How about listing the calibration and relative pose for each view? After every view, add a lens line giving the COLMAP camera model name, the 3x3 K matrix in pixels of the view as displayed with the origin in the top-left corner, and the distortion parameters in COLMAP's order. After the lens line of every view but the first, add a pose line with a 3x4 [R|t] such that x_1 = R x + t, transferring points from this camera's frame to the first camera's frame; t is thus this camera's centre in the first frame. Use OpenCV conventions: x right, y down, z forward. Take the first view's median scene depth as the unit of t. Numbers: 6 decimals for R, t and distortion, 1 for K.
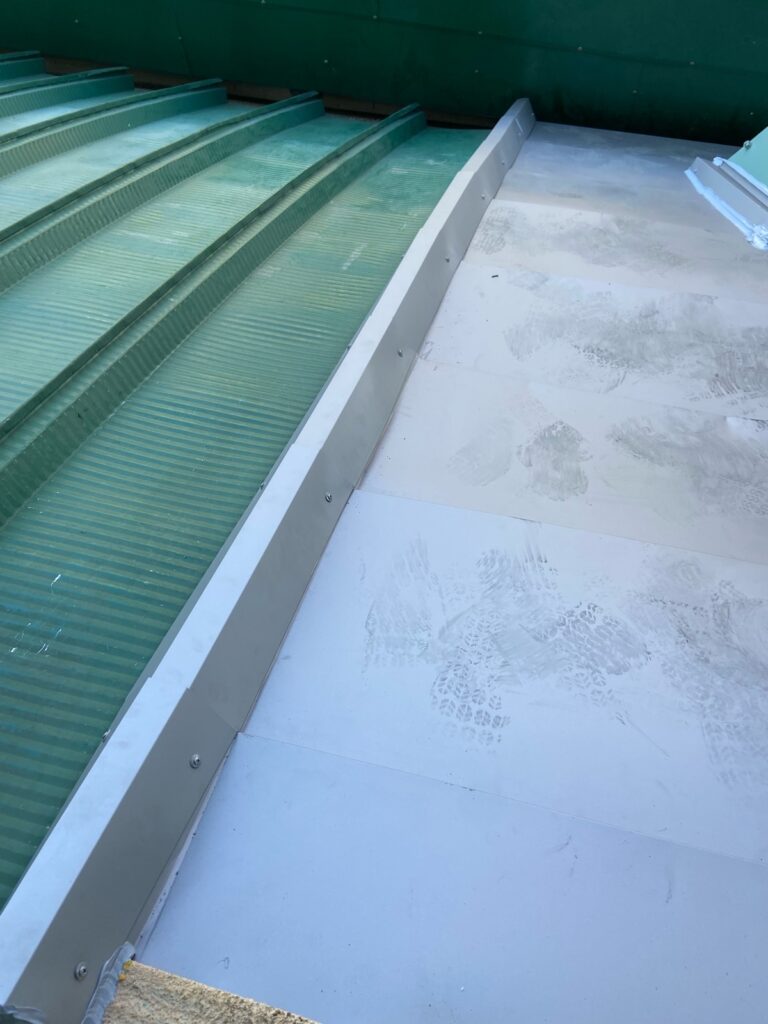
lens RADIAL K [[819.6, 0, 393.3], [0, 819.6, 509.3], [0, 0, 1]] dist [0.058299, -0.096085]
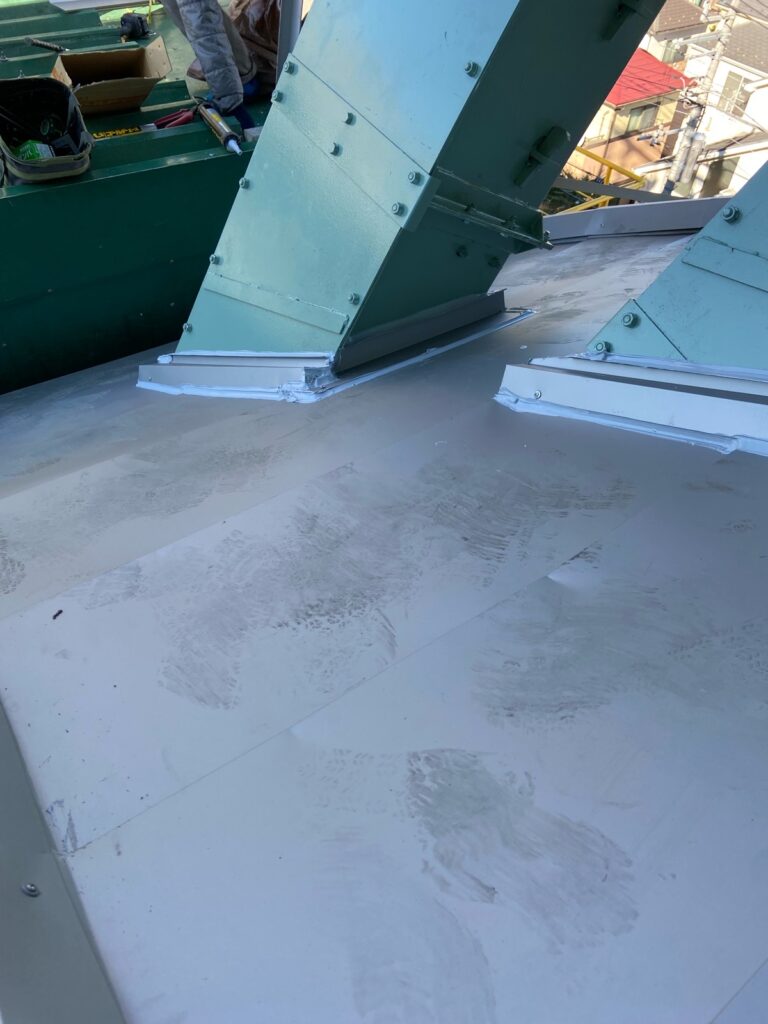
lens RADIAL K [[763.8, 0, 384.0], [0, 763.8, 512.0], [0, 0, 1]] dist [0.182978, -0.203976]
pose [[0.636732, -0.497508, 0.589117, -0.017605], [0.637018, 0.769896, -0.038330, -0.193551], [-0.434489, 0.399683, 0.807138, 0.491095]]
